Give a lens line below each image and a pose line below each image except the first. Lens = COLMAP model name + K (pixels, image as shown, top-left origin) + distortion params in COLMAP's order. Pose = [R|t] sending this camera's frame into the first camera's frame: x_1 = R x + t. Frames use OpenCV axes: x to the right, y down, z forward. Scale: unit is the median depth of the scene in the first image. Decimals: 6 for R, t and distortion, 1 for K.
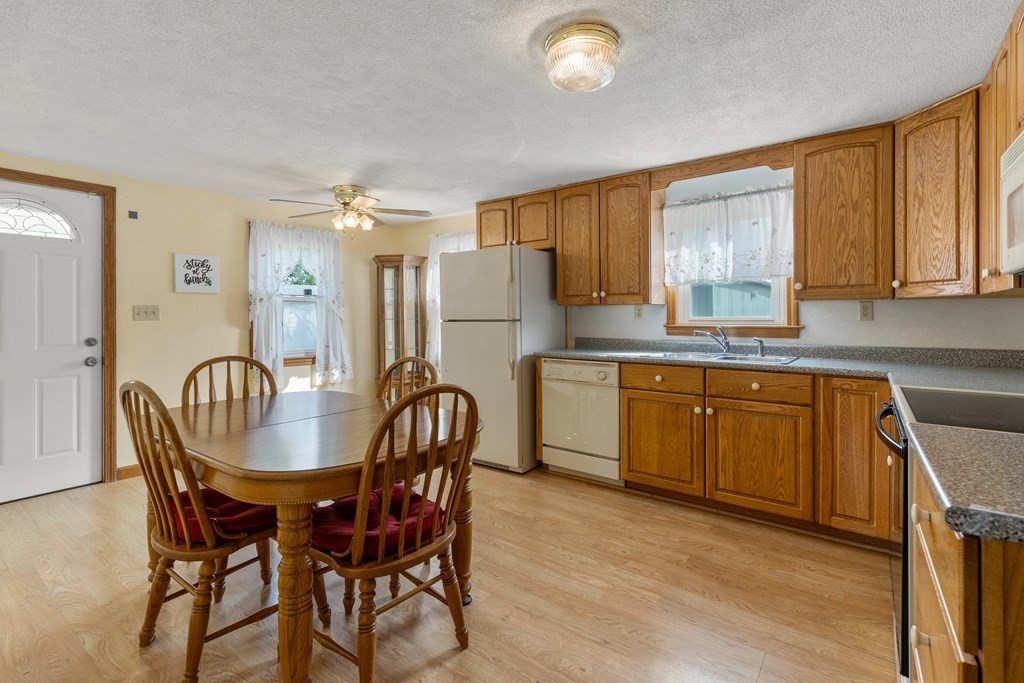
lens RADIAL K [[463.8, 0, 518.6], [0, 463.8, 324.1], [0, 0, 1]] dist [0.004409, -0.000222]
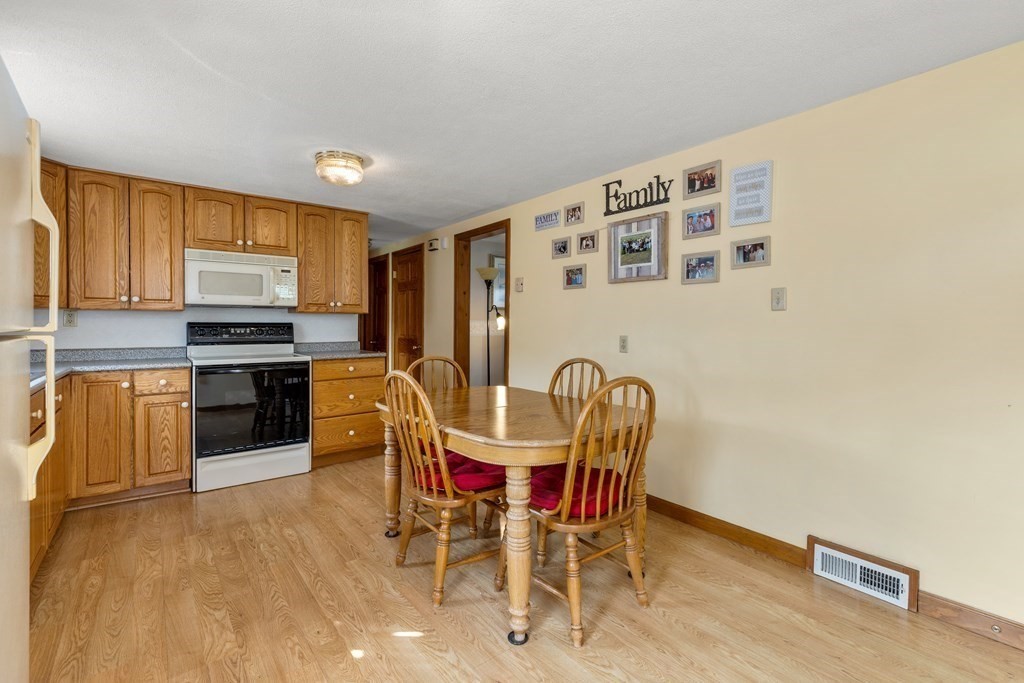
lens RADIAL K [[464.5, 0, 516.3], [0, 464.5, 327.8], [0, 0, 1]] dist [0.003360, 0.000210]
pose [[-0.964642, -0.000424, 0.263563, -0.498693], [0.005228, 0.999771, 0.020743, -0.017051], [-0.263511, 0.021388, -0.964419, 1.329301]]
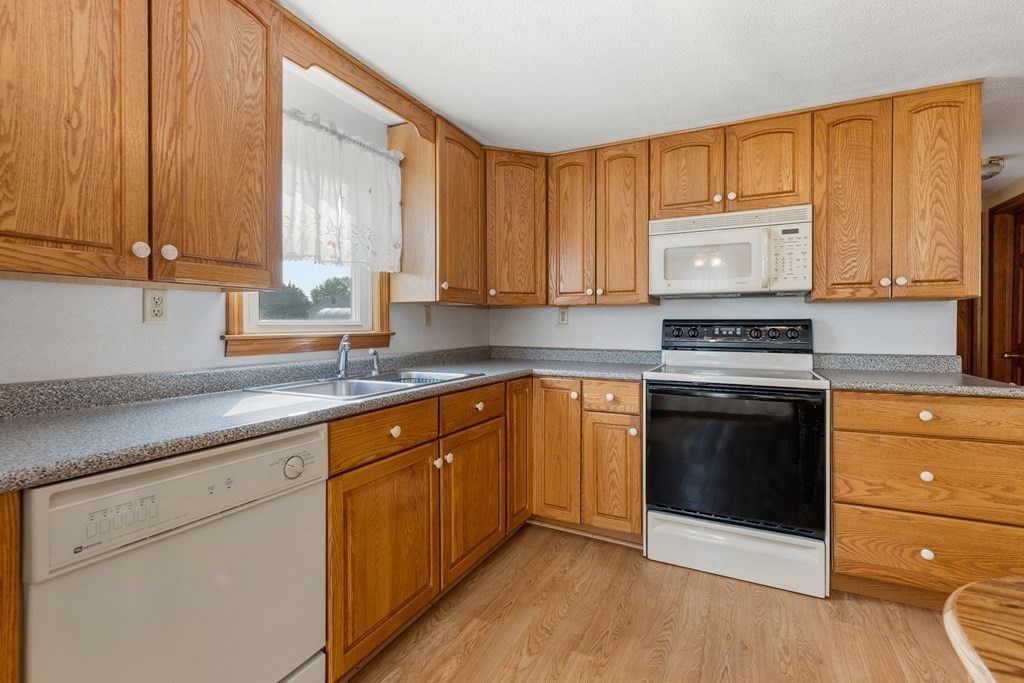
lens RADIAL K [[463.8, 0, 518.6], [0, 463.8, 324.1], [0, 0, 1]] dist [0.004409, -0.000222]
pose [[-0.175466, 0.002517, 0.984482, -0.233003], [0.014899, 0.999889, 0.000099, -0.005923], [-0.984373, 0.014685, -0.175484, 0.859434]]
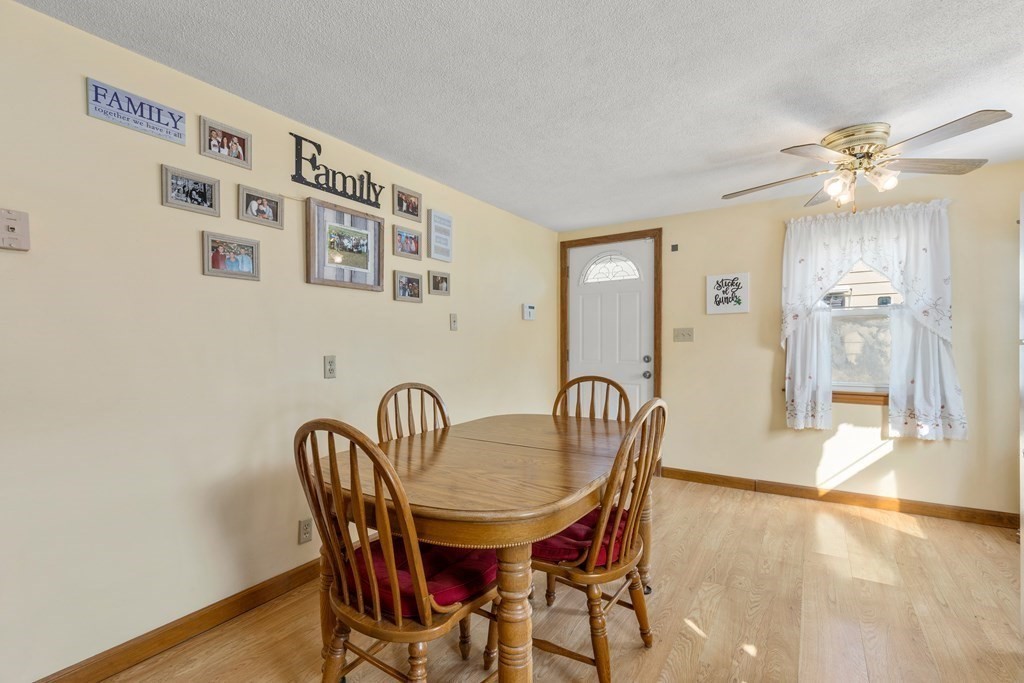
lens RADIAL K [[464.8, 0, 513.7], [0, 464.8, 356.6], [0, 0, 1]] dist [0.000013, -0.000133]
pose [[0.062554, 0.031705, -0.997538, 0.296176], [-0.008889, 0.999473, 0.031209, -0.003428], [0.998002, 0.006915, 0.062803, 0.579270]]
